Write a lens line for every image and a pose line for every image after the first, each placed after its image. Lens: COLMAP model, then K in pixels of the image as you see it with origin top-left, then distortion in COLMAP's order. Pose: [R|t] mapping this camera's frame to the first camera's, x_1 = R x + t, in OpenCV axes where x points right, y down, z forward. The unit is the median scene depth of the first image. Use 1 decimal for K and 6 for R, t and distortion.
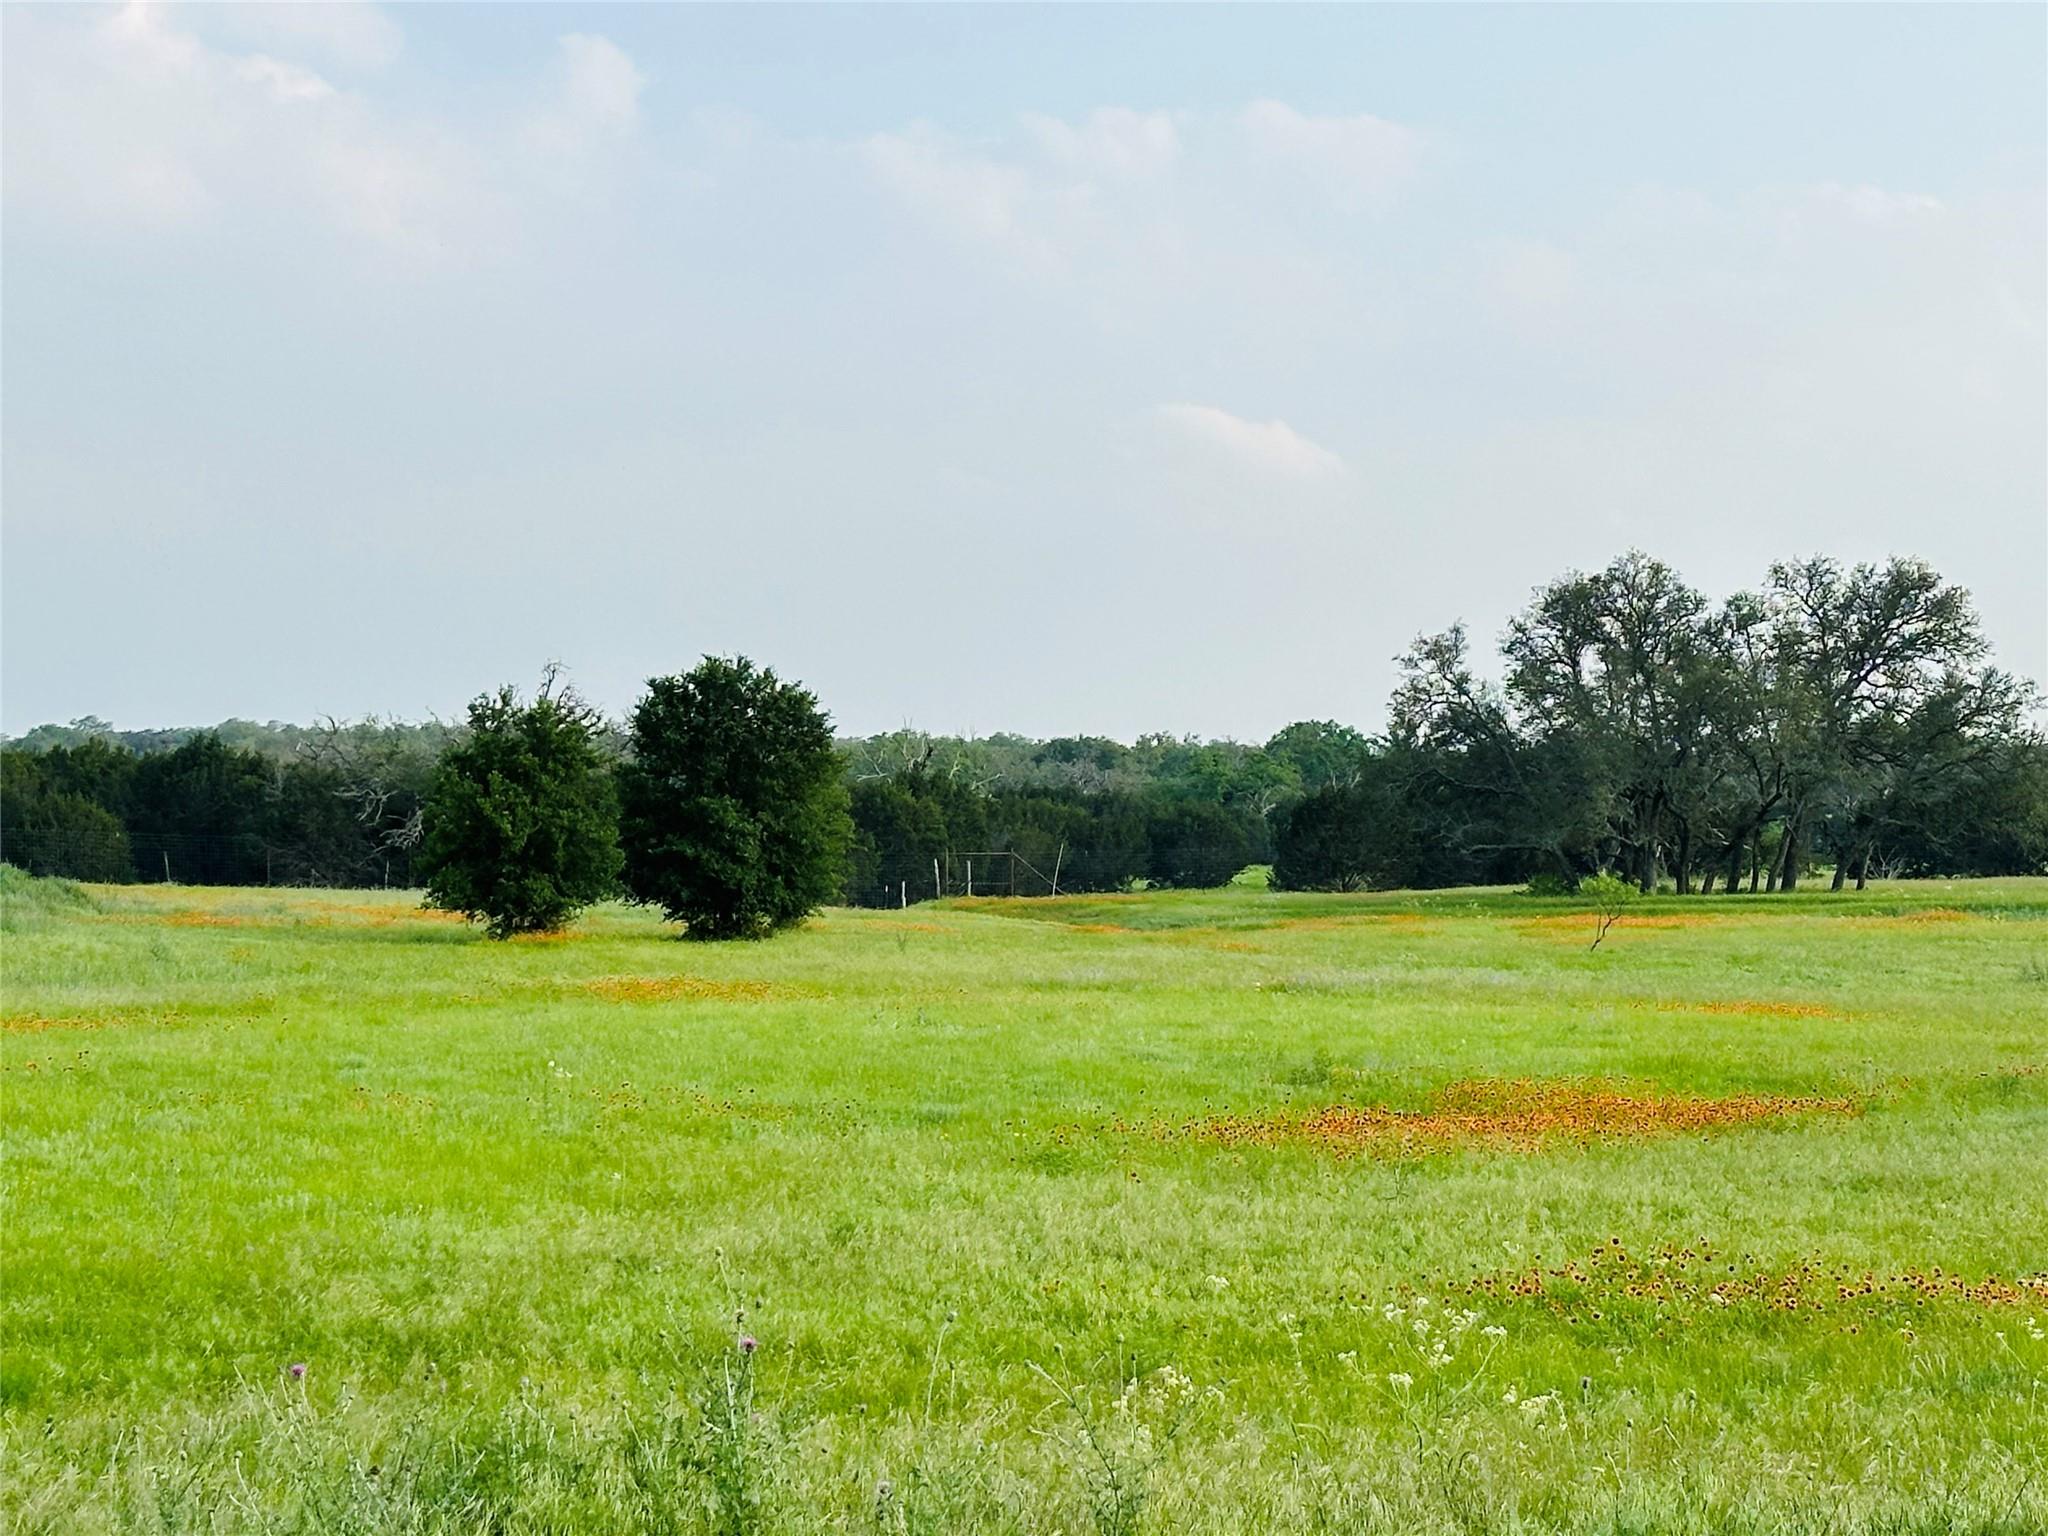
lens RADIAL K [[4547.4, 0, 1025.2], [0, 4547.4, 770.9], [0, 0, 1]] dist [0.136325, 0.000000]
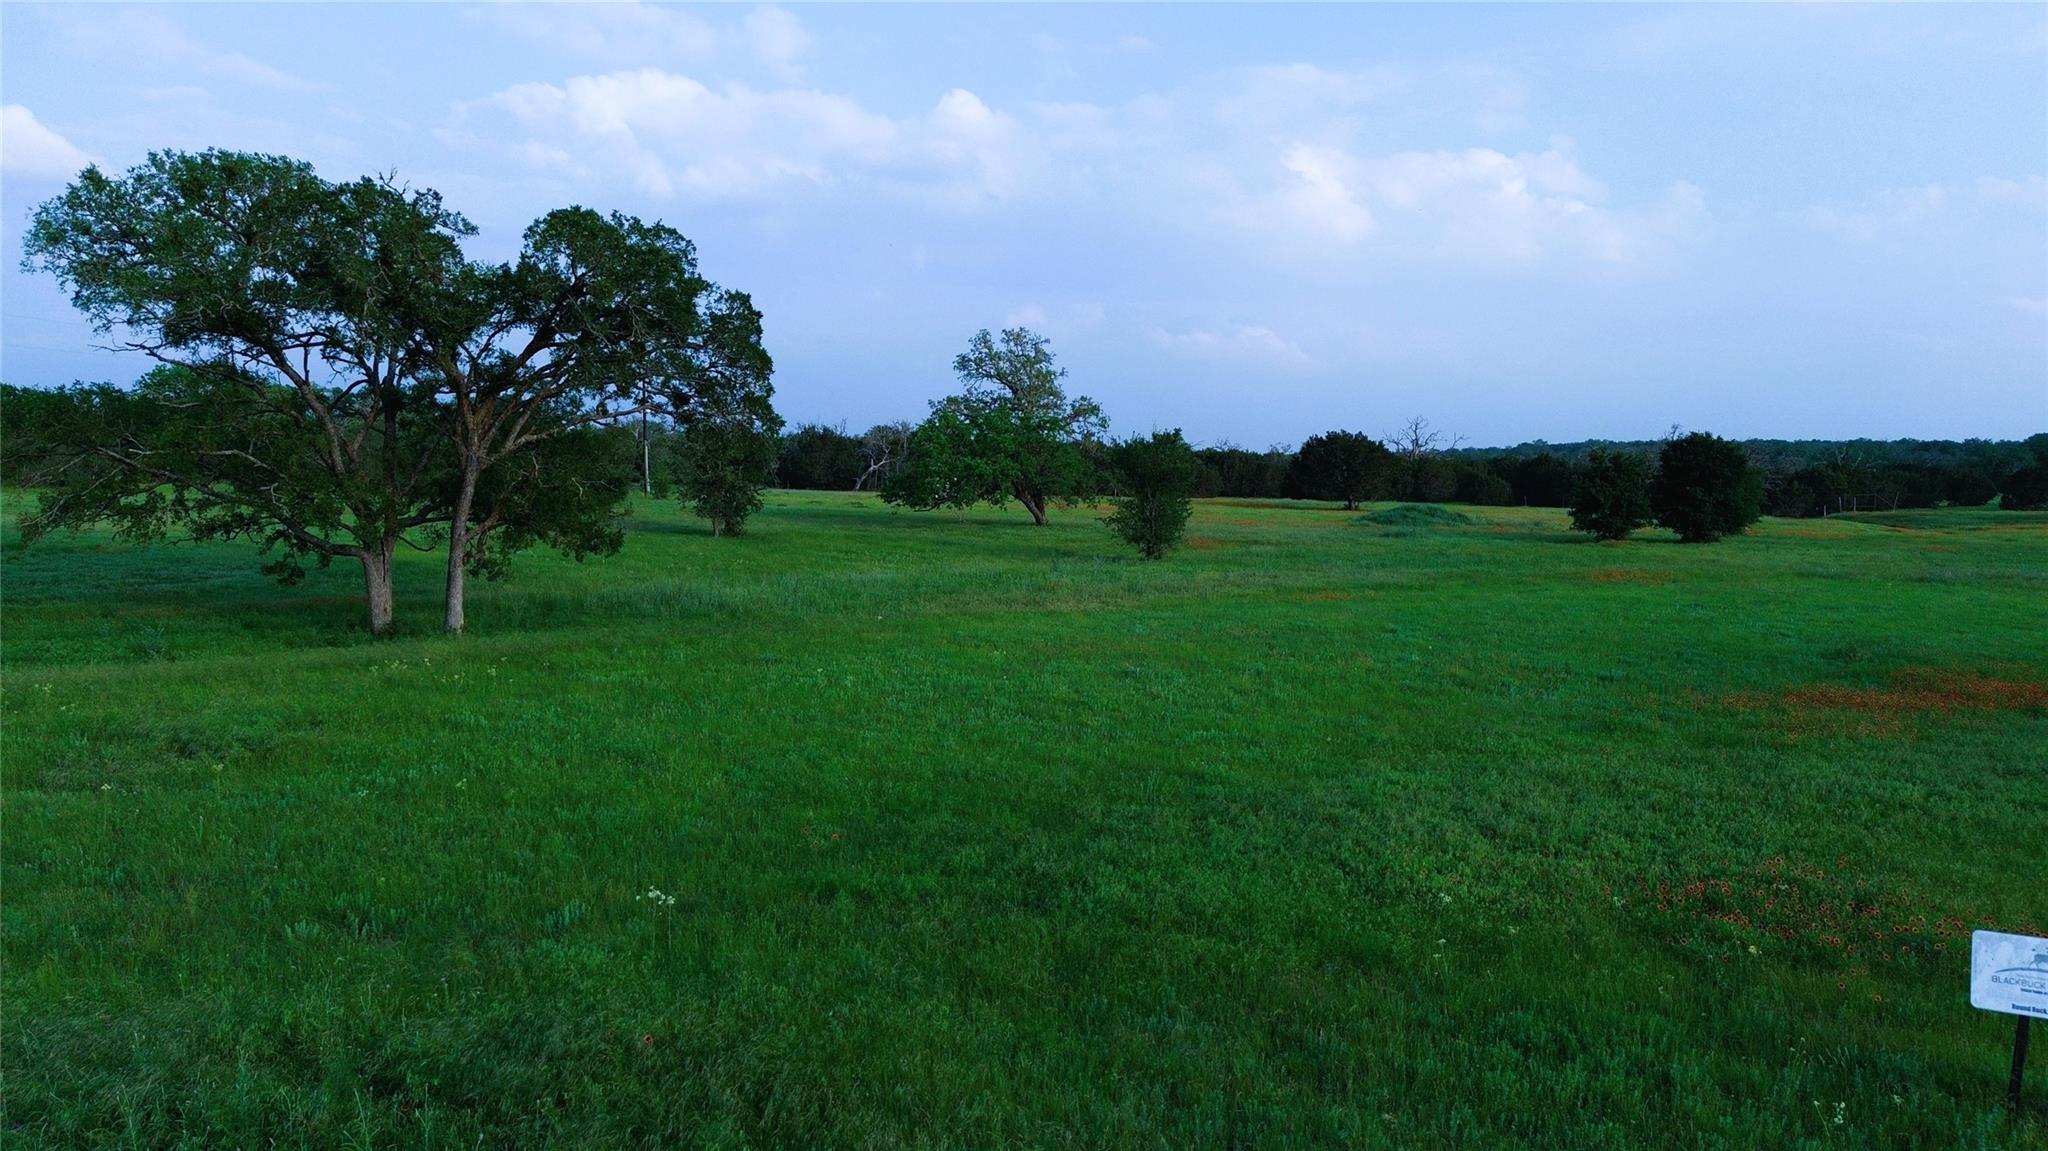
lens RADIAL K [[1454.6, 0, 1013.0], [0, 1454.6, 571.6], [0, 0, 1]] dist [0.060043, -0.058013]
pose [[0.847710, 0.027005, -0.529773, 0.046074], [0.015548, 0.997009, 0.075700, -0.015041], [0.530233, -0.072409, 0.844755, 0.091410]]
